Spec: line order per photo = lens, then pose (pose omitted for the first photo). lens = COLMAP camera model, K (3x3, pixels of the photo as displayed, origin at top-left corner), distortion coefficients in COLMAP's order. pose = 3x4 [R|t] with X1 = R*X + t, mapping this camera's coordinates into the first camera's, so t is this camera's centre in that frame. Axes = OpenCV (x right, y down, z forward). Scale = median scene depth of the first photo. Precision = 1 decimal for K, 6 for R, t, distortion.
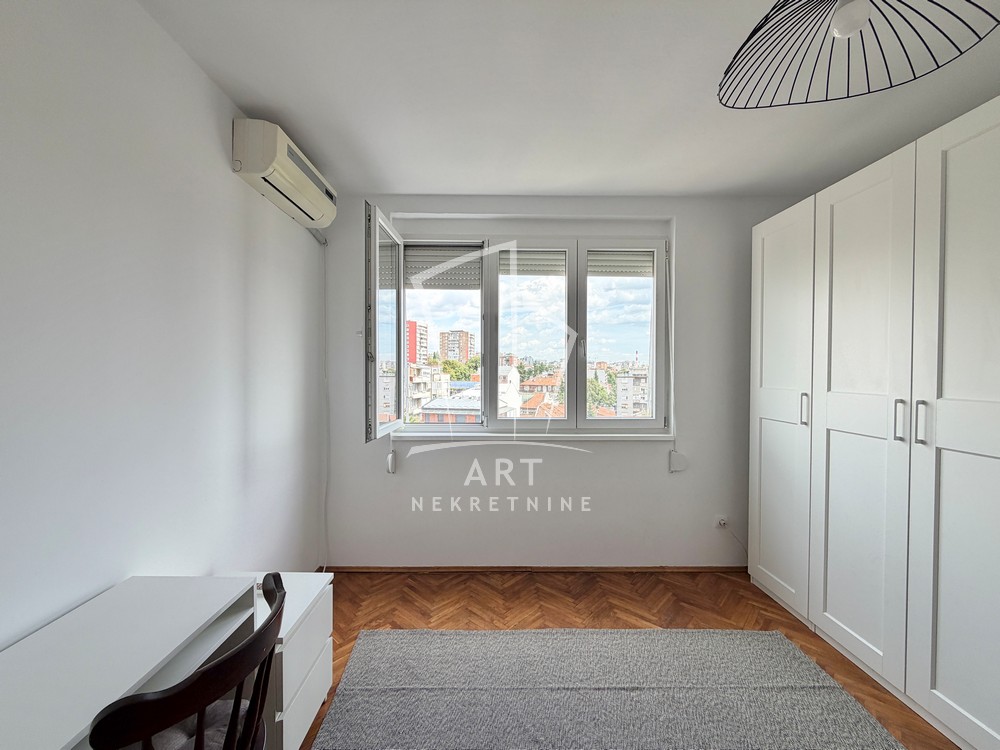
lens RADIAL K [[398.3, 0, 496.4], [0, 398.3, 377.1], [0, 0, 1]] dist [0.000960, -0.000263]
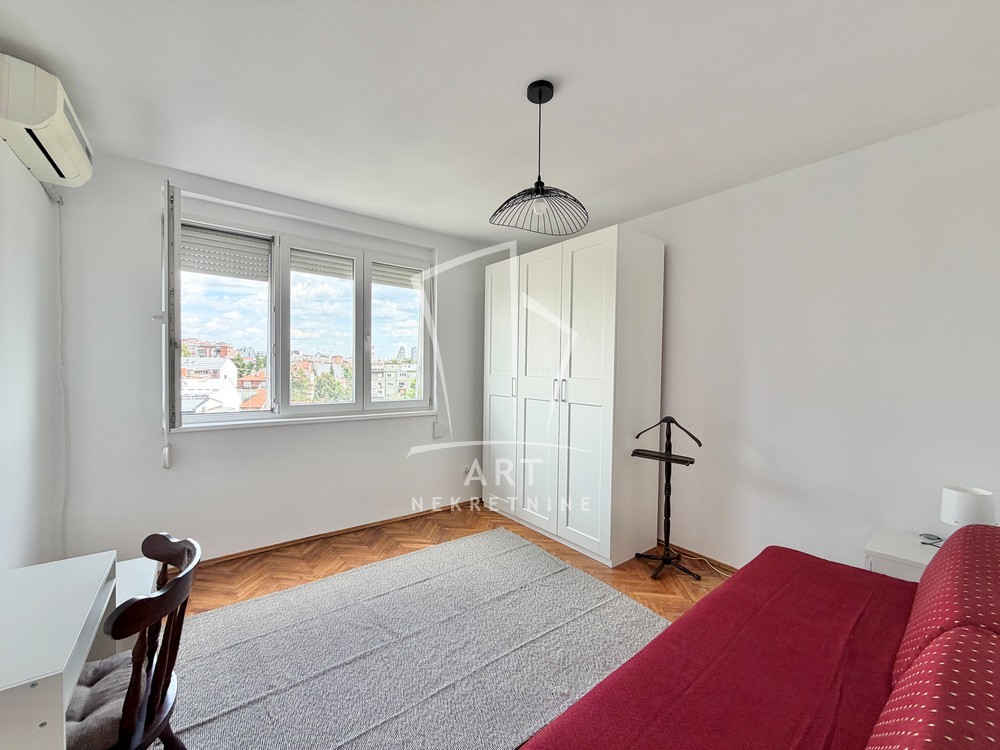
lens RADIAL K [[400.9, 0, 496.0], [0, 400.9, 376.6], [0, 0, 1]] dist [-0.000538, -0.000366]
pose [[0.802628, -0.005534, 0.596455, -0.207668], [-0.001654, 0.999932, 0.011503, 0.015496], [-0.596478, -0.010219, 0.802564, -0.212469]]
